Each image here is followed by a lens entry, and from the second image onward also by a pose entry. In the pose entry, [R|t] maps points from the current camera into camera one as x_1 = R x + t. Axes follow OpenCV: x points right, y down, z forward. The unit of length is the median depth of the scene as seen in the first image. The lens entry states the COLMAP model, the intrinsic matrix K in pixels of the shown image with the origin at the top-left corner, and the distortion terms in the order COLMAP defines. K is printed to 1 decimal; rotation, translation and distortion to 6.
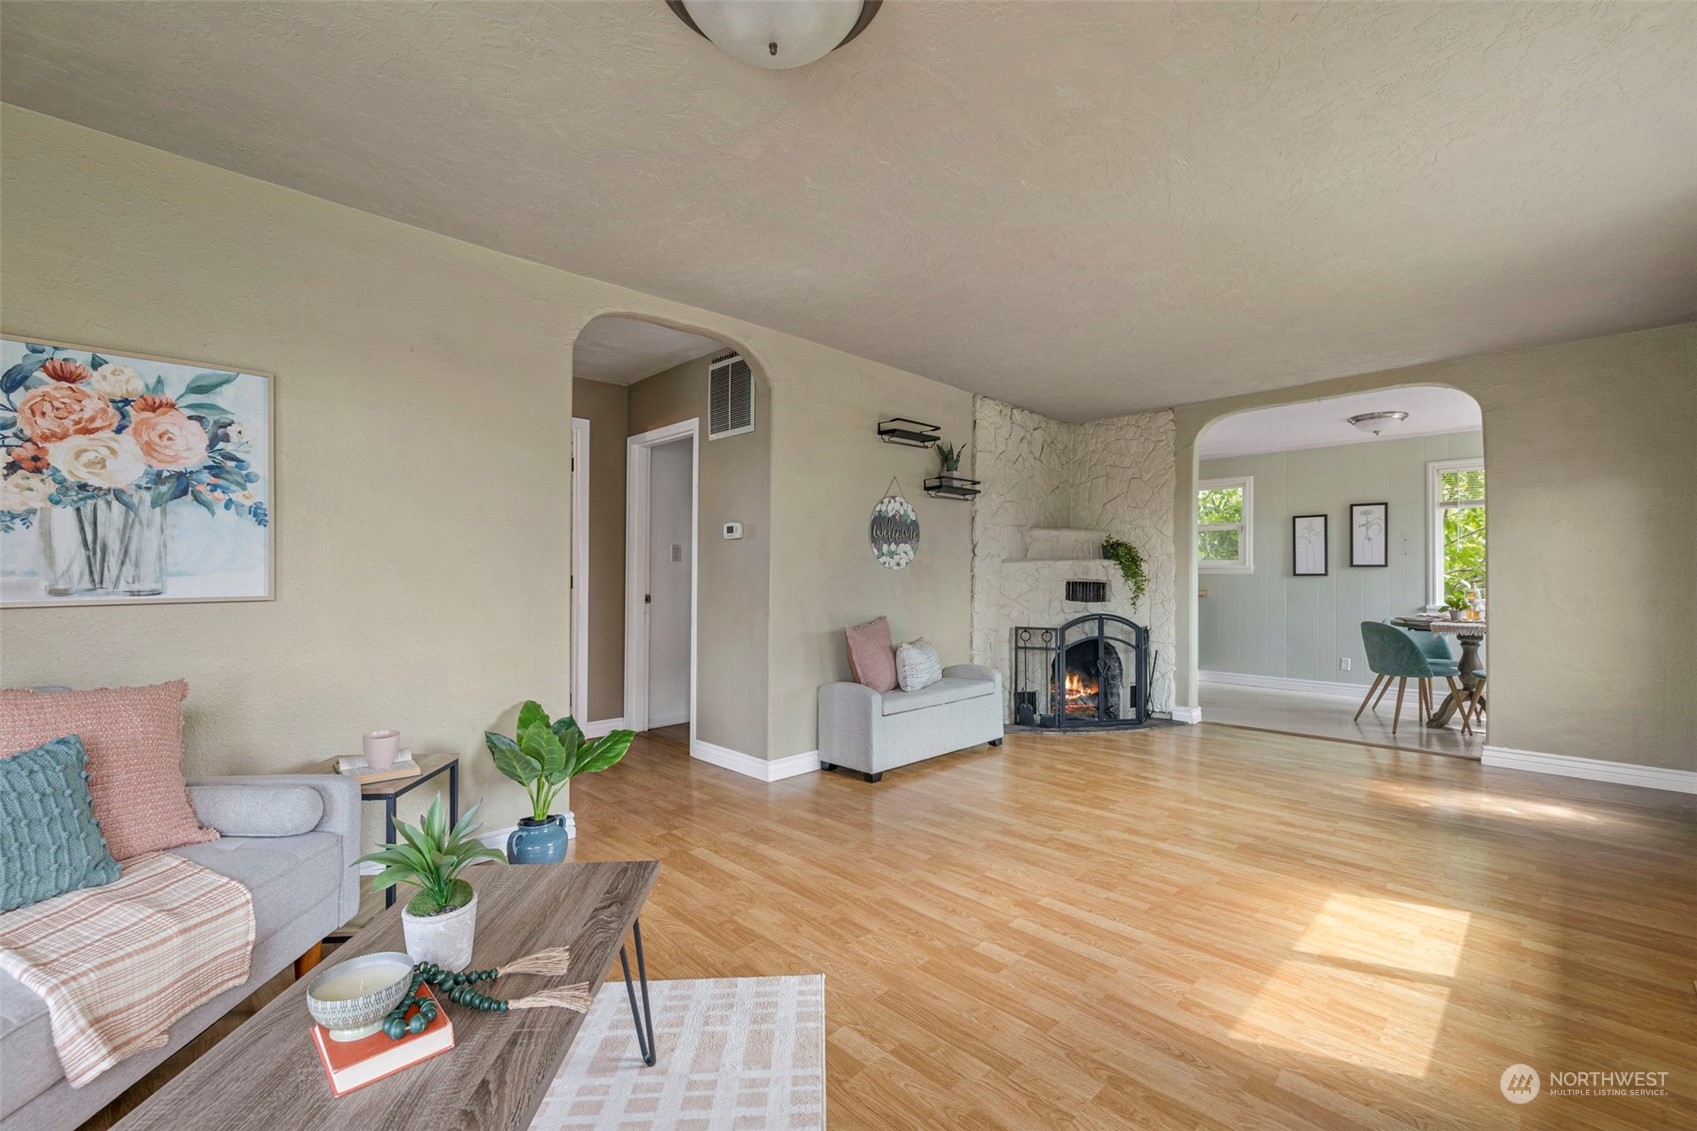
lens RADIAL K [[718.4, 0, 850.9], [0, 718.4, 568.3], [0, 0, 1]] dist [-0.000473, -0.000808]
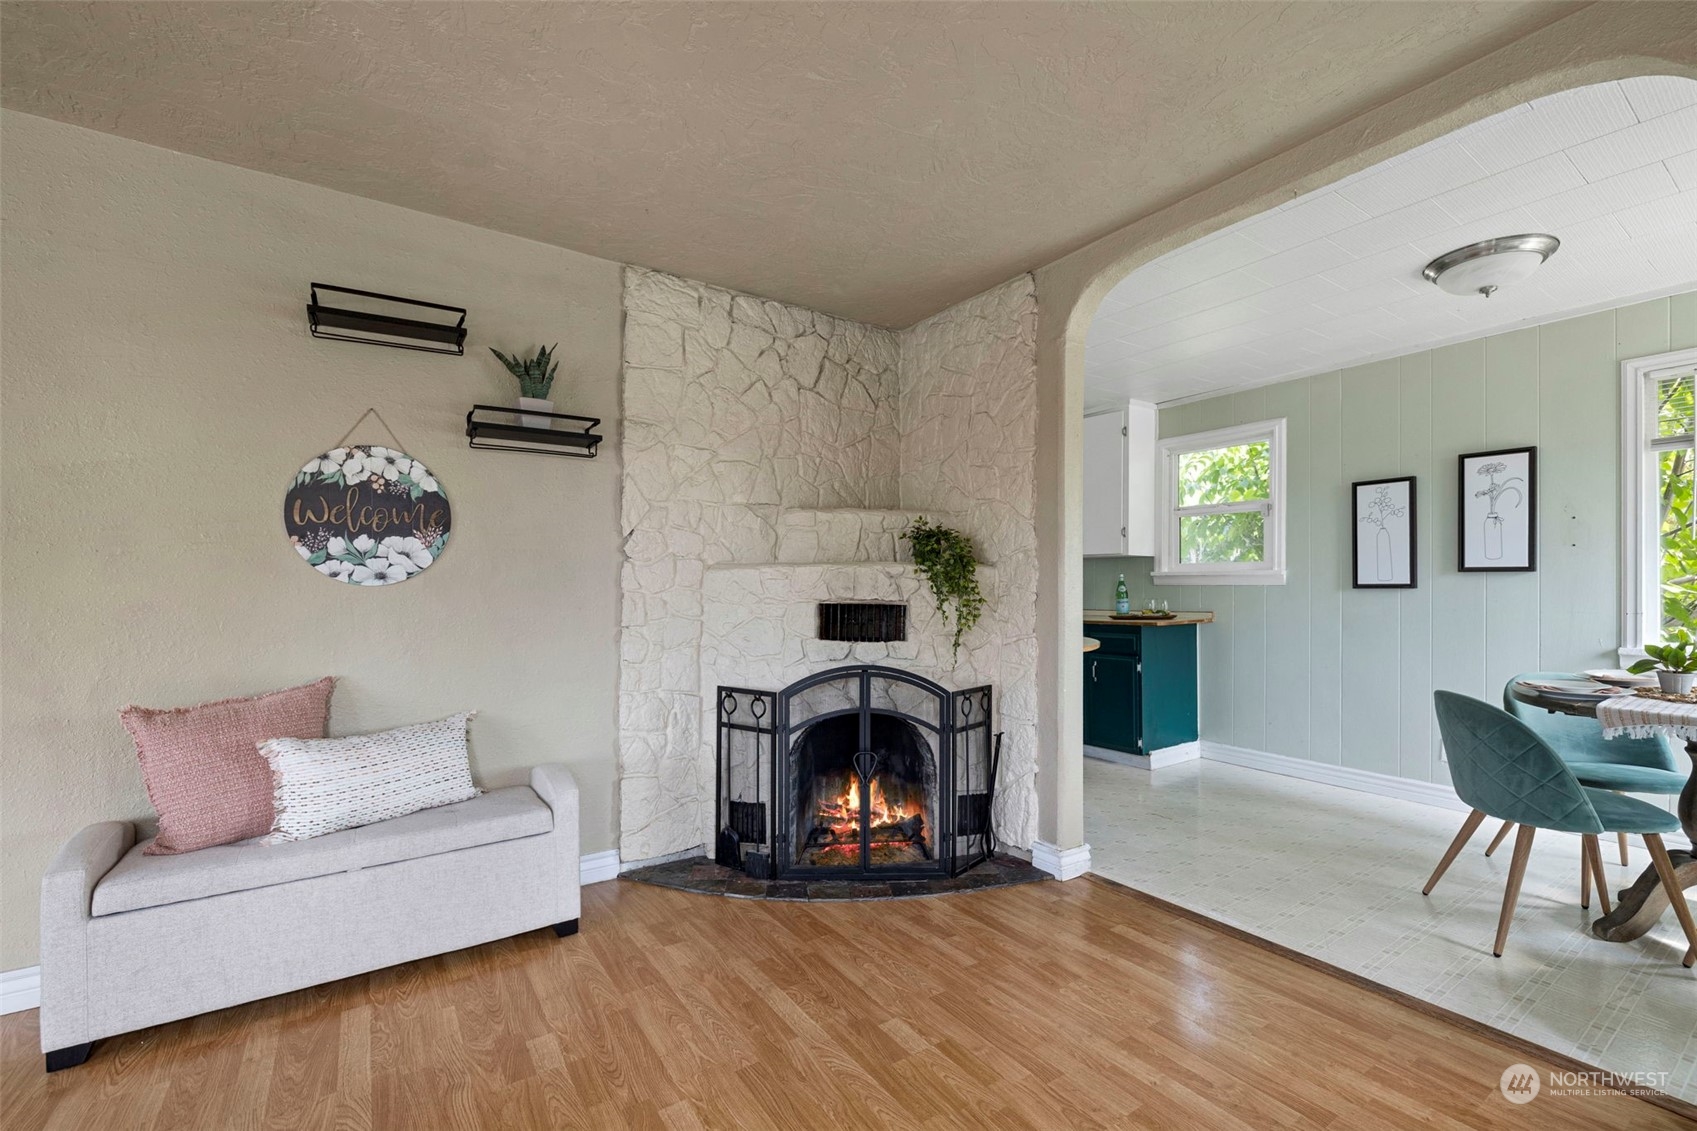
lens RADIAL K [[718.4, 0, 848.5], [0, 718.4, 585.7], [0, 0, 1]] dist [-0.000473, -0.000808]
pose [[0.981988, -0.005380, -0.188869, 0.432370], [0.008031, 0.999880, 0.013276, -0.002581], [0.188775, -0.014554, 0.981913, 0.478469]]
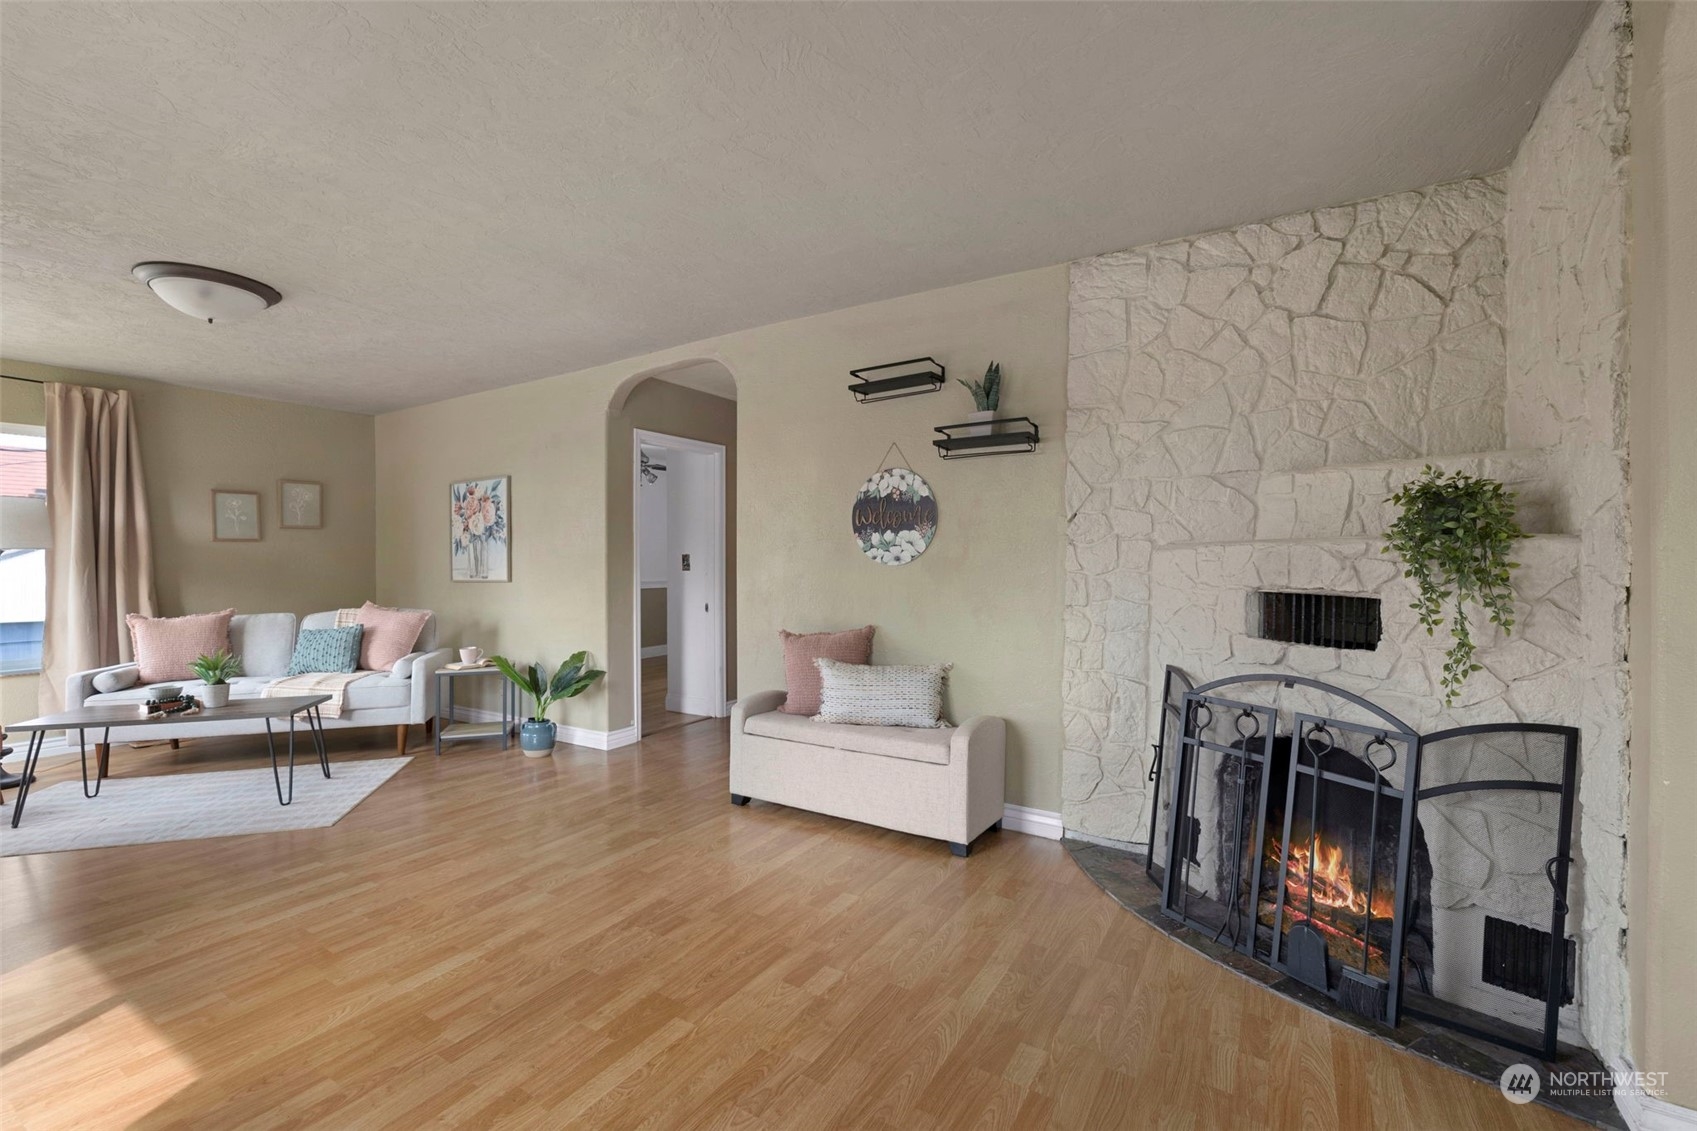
lens RADIAL K [[718.4, 0, 838.8], [0, 718.4, 561.7], [0, 0, 1]] dist [-0.000473, -0.000808]
pose [[0.225014, -0.004713, -0.974344, 0.678037], [0.008034, 0.999963, -0.002982, -0.000663], [0.974322, -0.007157, 0.225044, 0.670067]]
